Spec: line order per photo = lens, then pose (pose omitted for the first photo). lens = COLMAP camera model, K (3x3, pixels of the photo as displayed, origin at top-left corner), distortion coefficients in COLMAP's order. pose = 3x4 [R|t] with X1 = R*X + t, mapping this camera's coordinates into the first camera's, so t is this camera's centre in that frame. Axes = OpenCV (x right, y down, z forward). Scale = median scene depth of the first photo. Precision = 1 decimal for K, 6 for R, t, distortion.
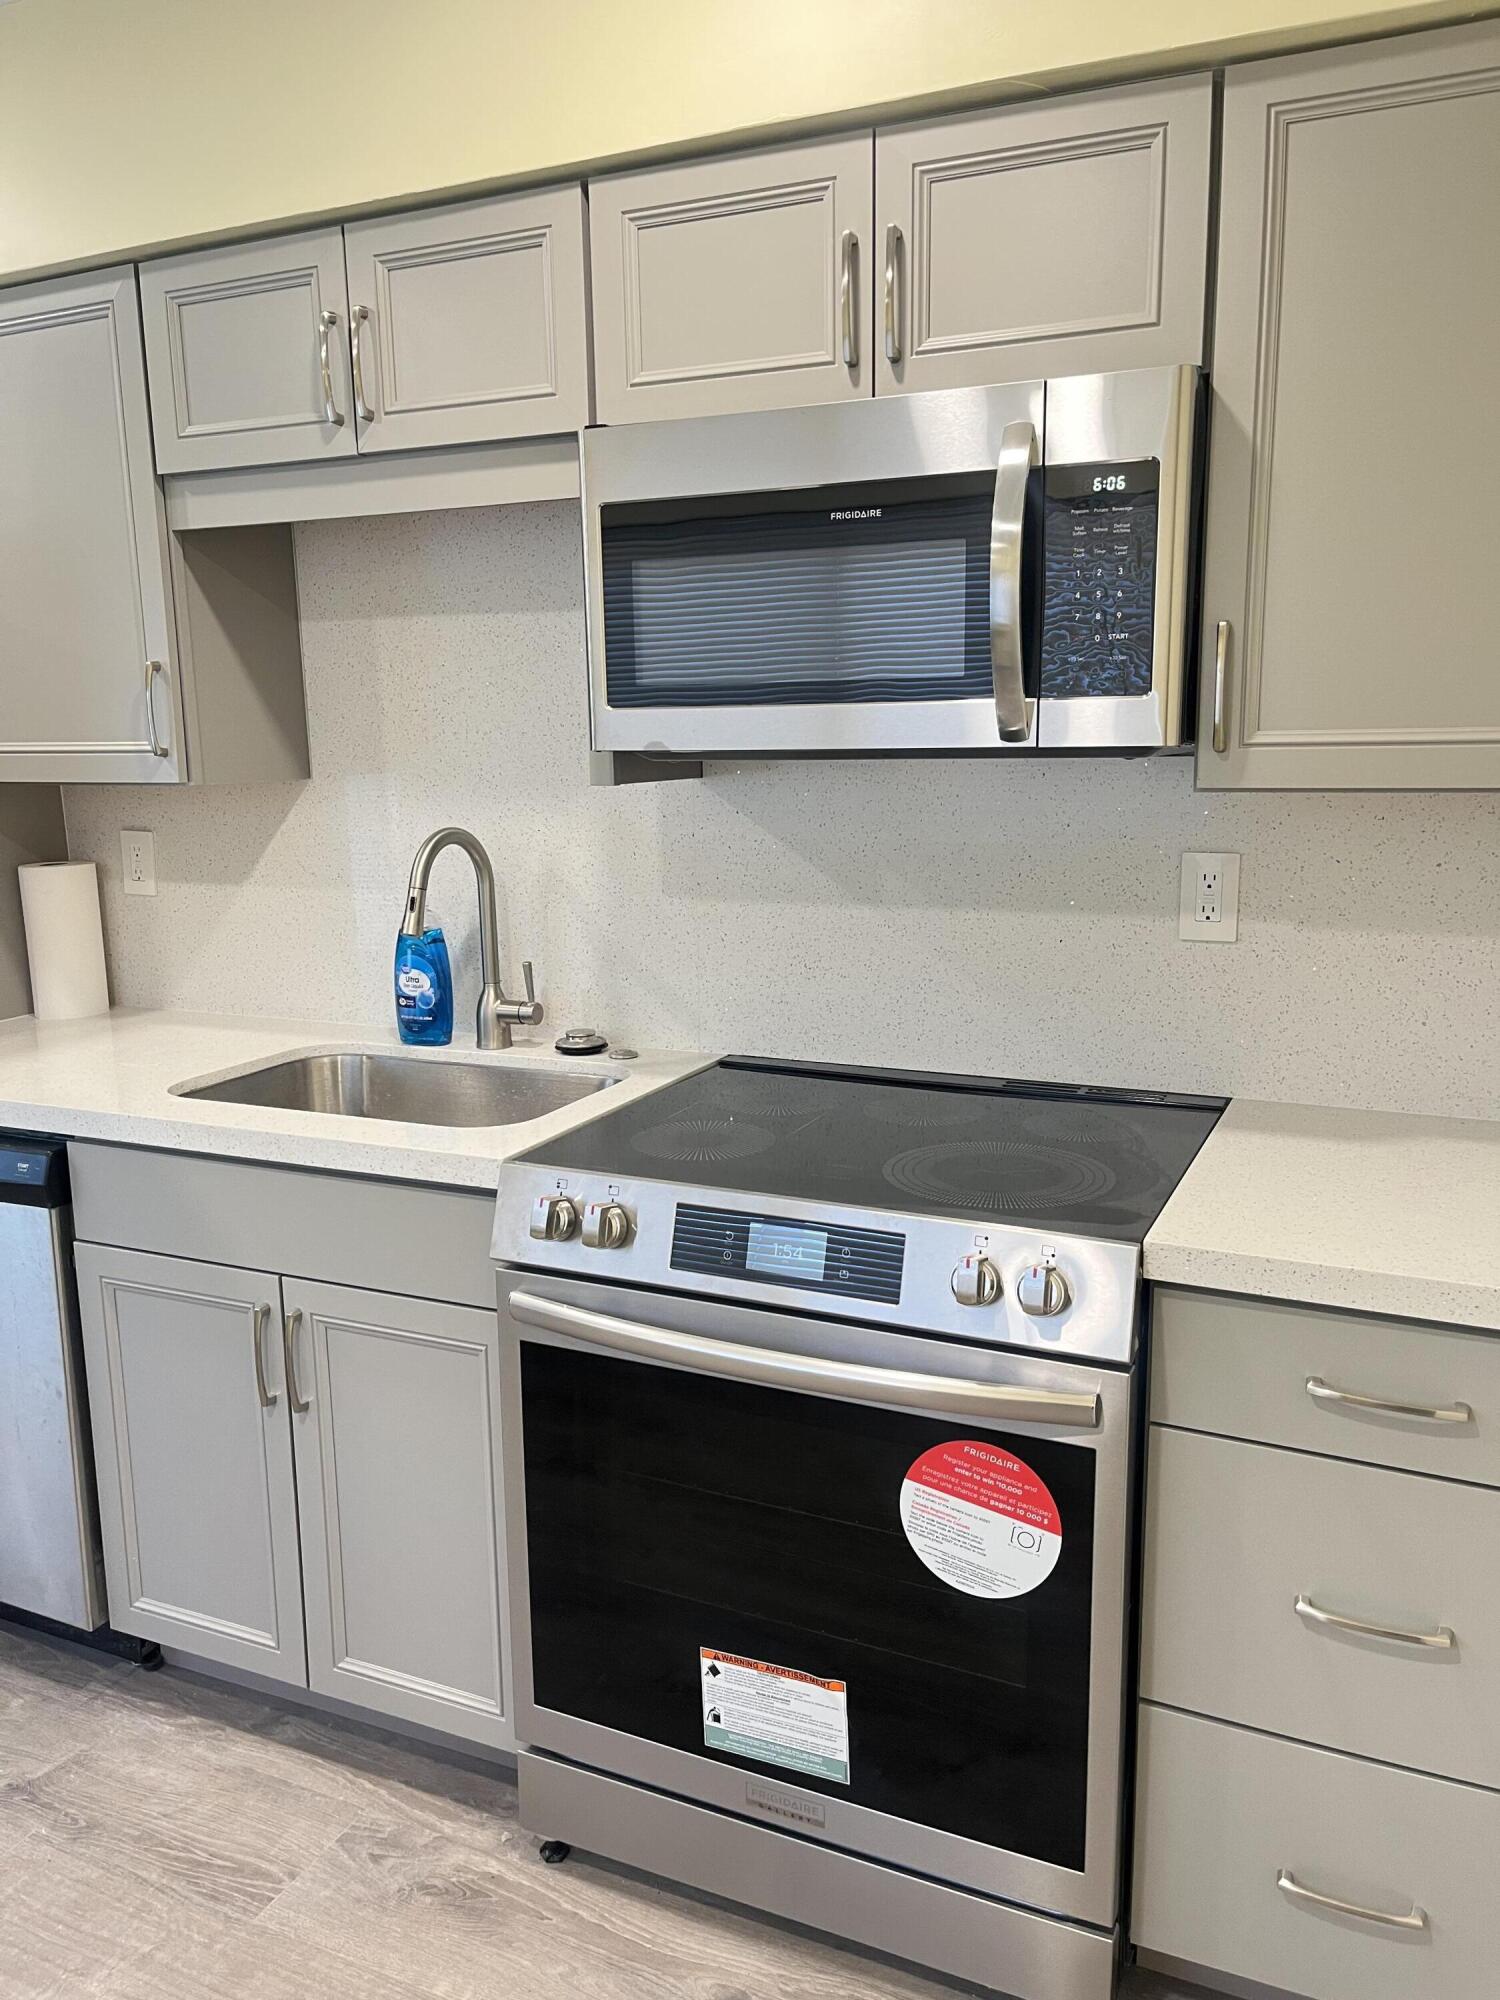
lens RADIAL K [[1474.0, 0, 751.3], [0, 1474.0, 1030.7], [0, 0, 1]] dist [-0.001255, -0.002086]
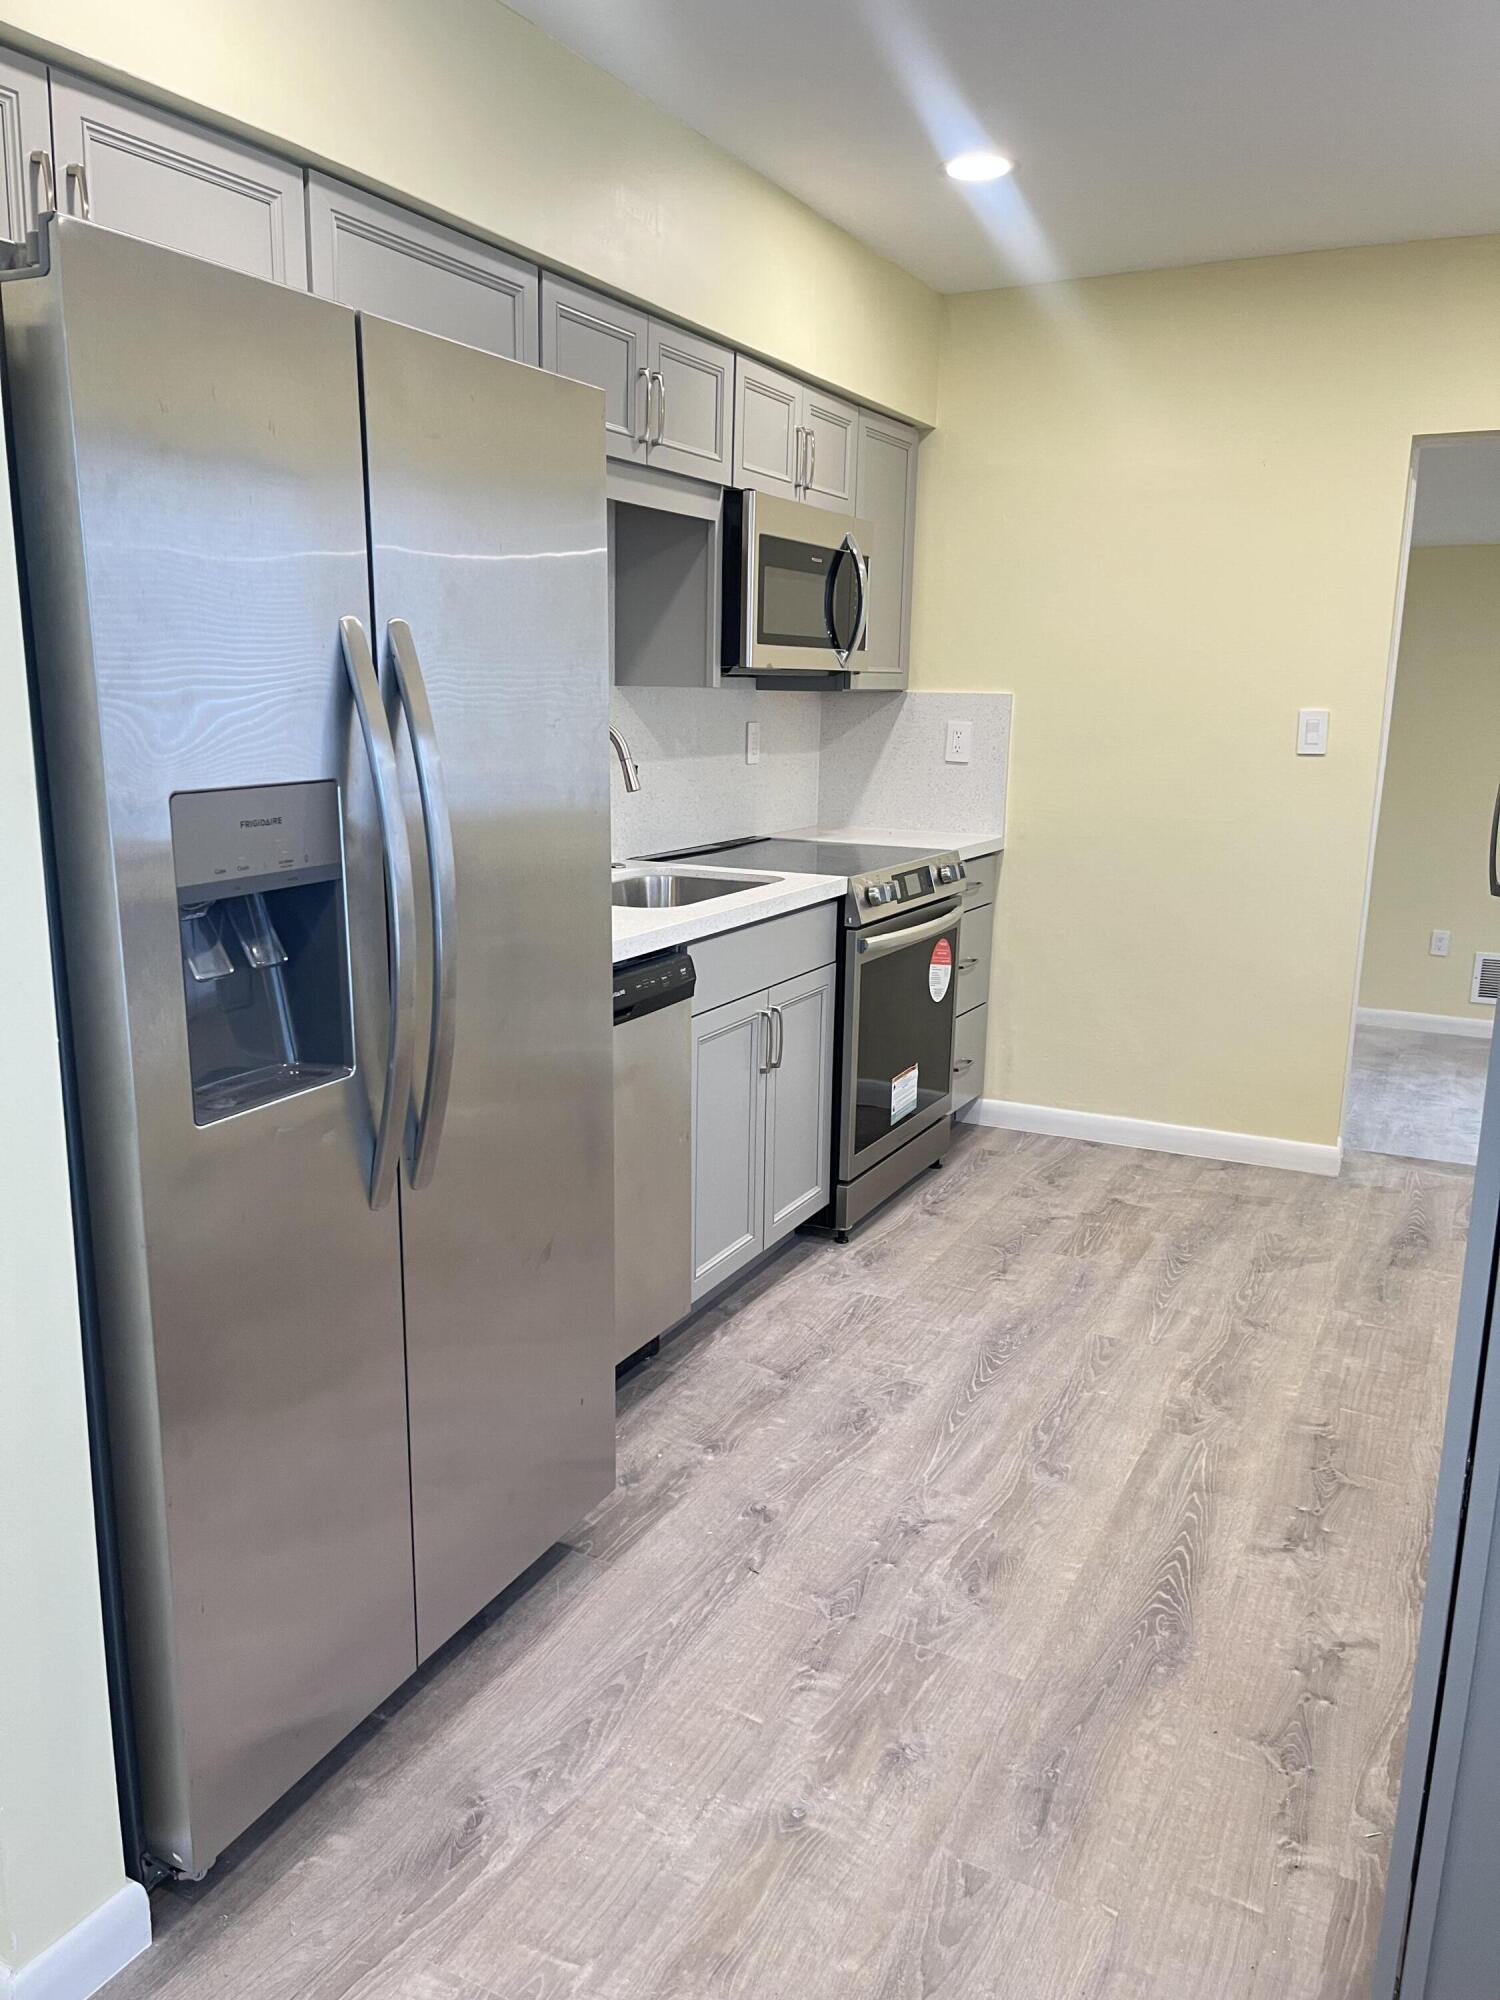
lens RADIAL K [[1491.5, 0, 750.0], [0, 1491.5, 1000.0], [0, 0, 1]] dist [0.000156, -0.002350]
pose [[0.049820, -0.204799, 0.977535, -1.843953], [0.160739, 0.967636, 0.194533, -0.139672], [-0.985739, 0.147436, 0.081127, 0.841832]]
